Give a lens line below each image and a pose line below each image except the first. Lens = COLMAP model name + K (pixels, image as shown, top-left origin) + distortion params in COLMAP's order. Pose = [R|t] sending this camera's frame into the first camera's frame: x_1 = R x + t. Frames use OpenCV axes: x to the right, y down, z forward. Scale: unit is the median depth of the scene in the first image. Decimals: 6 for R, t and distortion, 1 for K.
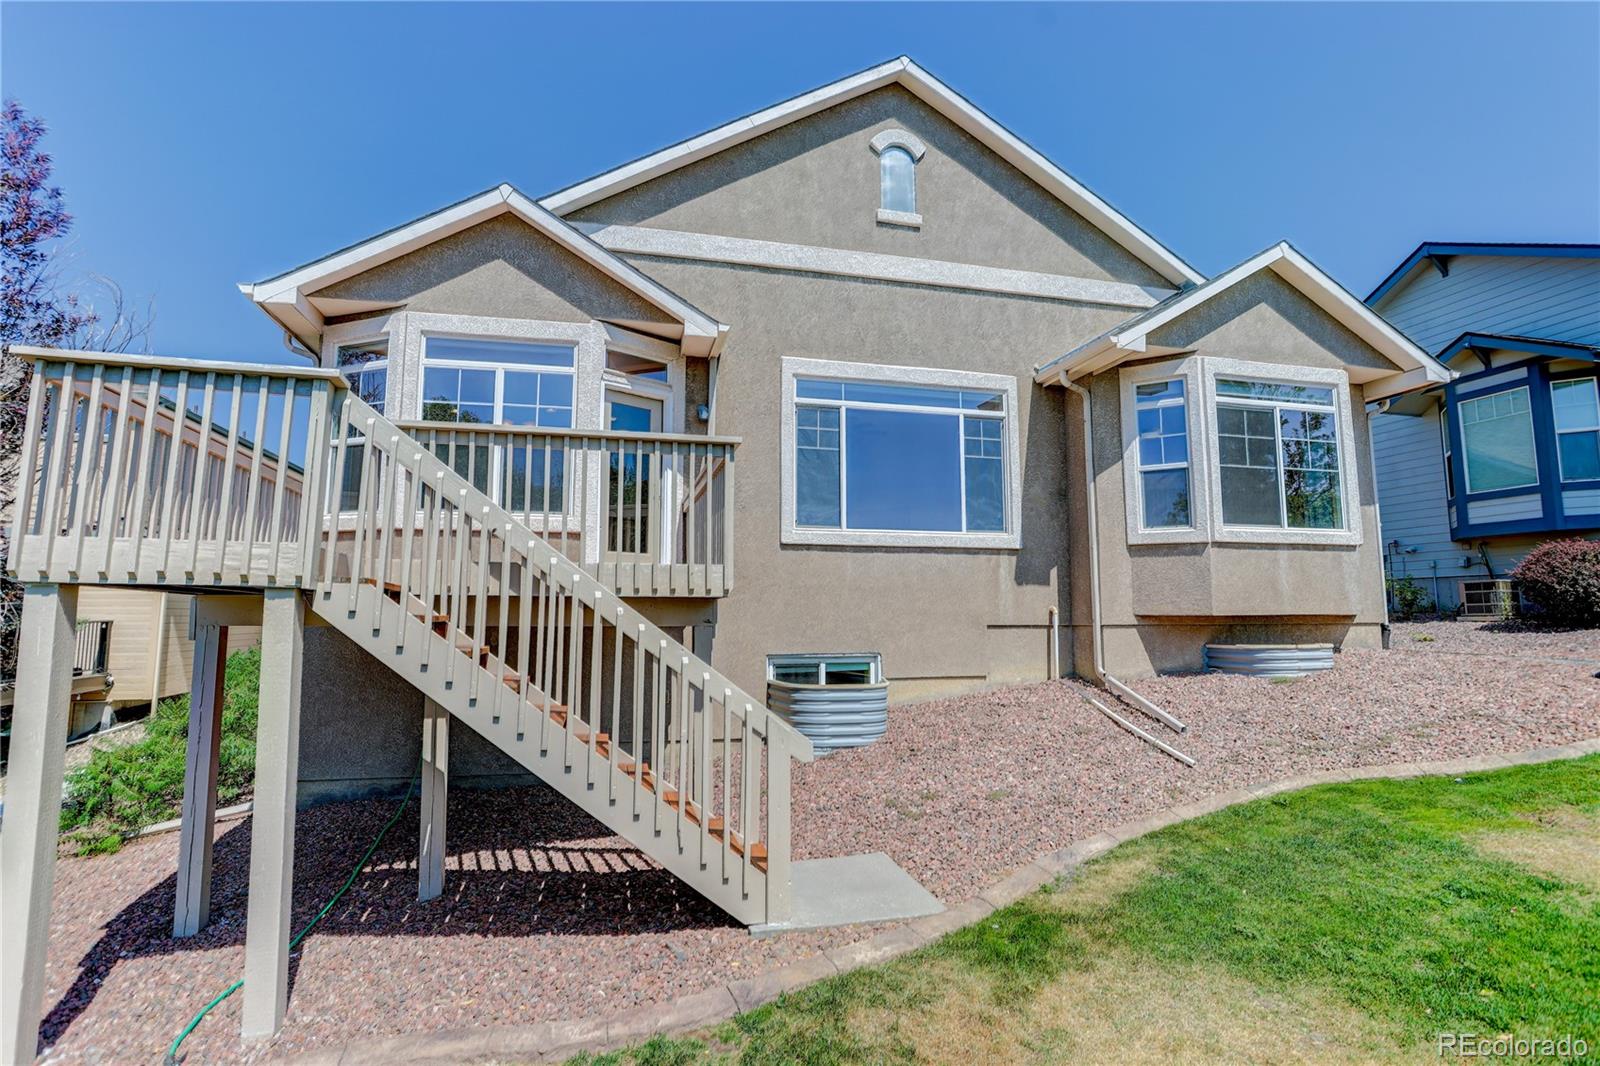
lens RADIAL K [[877.3, 0, 803.0], [0, 877.3, 504.3], [0, 0, 1]] dist [-0.033573, 0.000362]
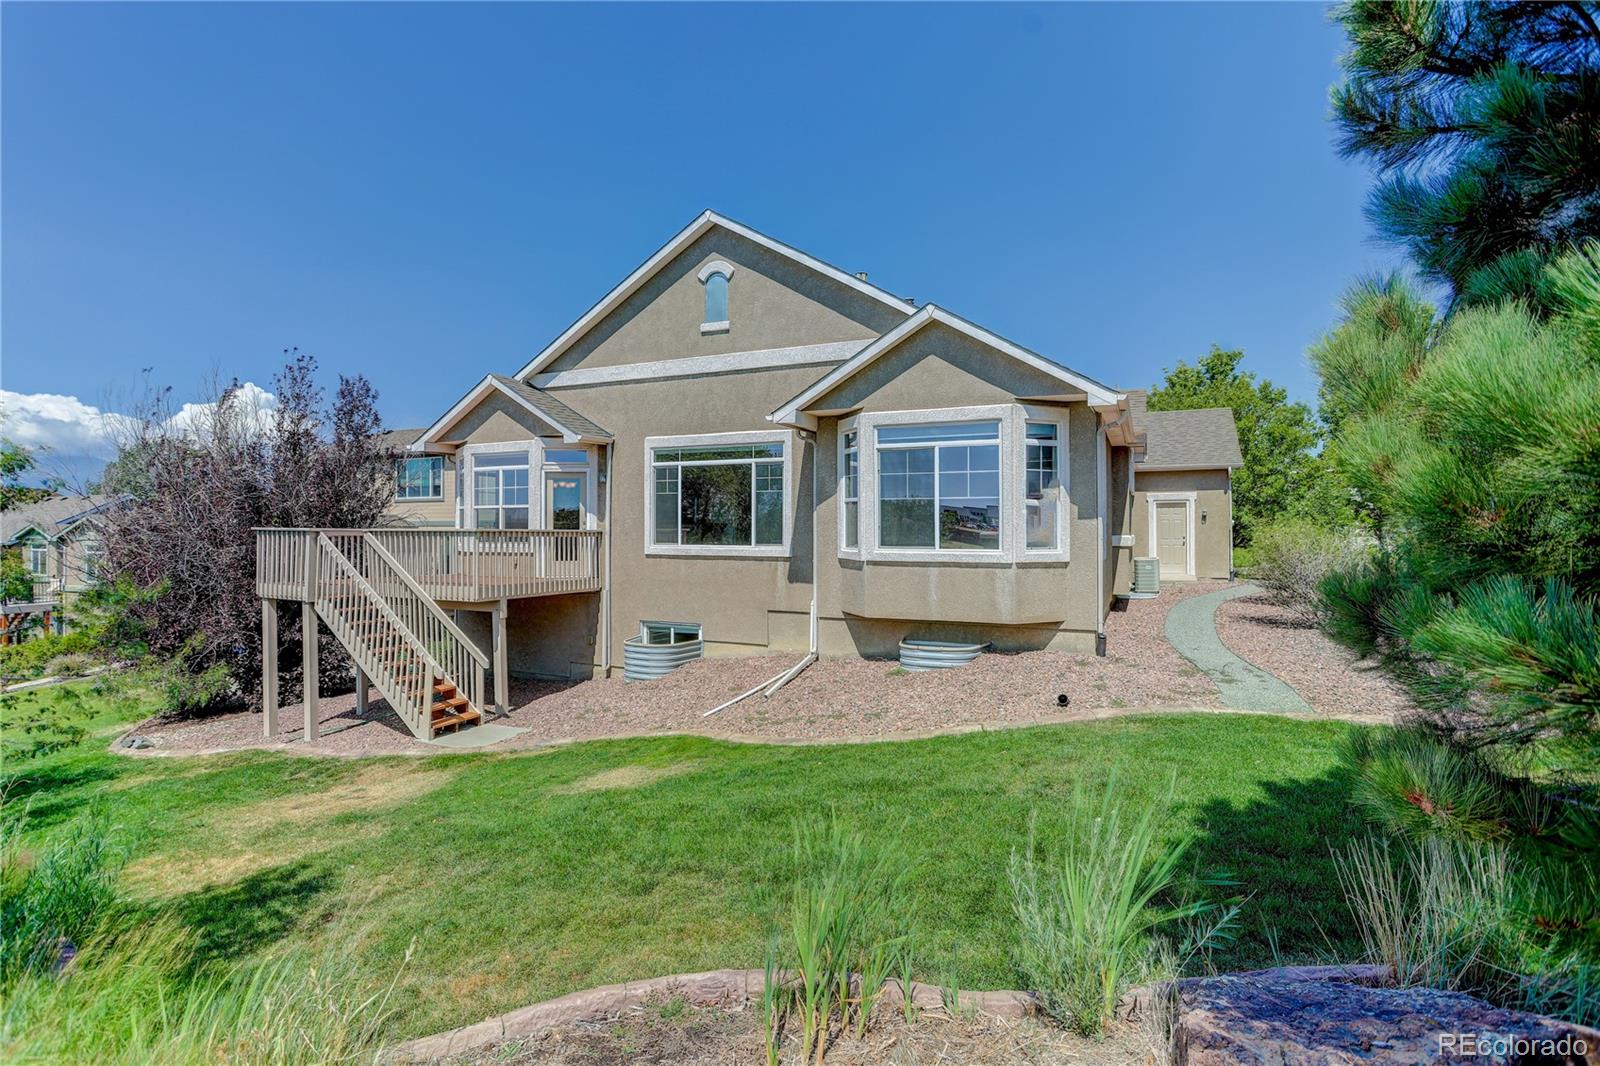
lens RADIAL K [[877.3, 0, 803.0], [0, 877.3, 504.3], [0, 0, 1]] dist [-0.033573, 0.000362]
pose [[0.747825, -0.010749, -0.663809, 1.235294], [0.090706, 0.992147, 0.086121, -0.156839], [0.657670, -0.124615, 0.742927, -0.013215]]
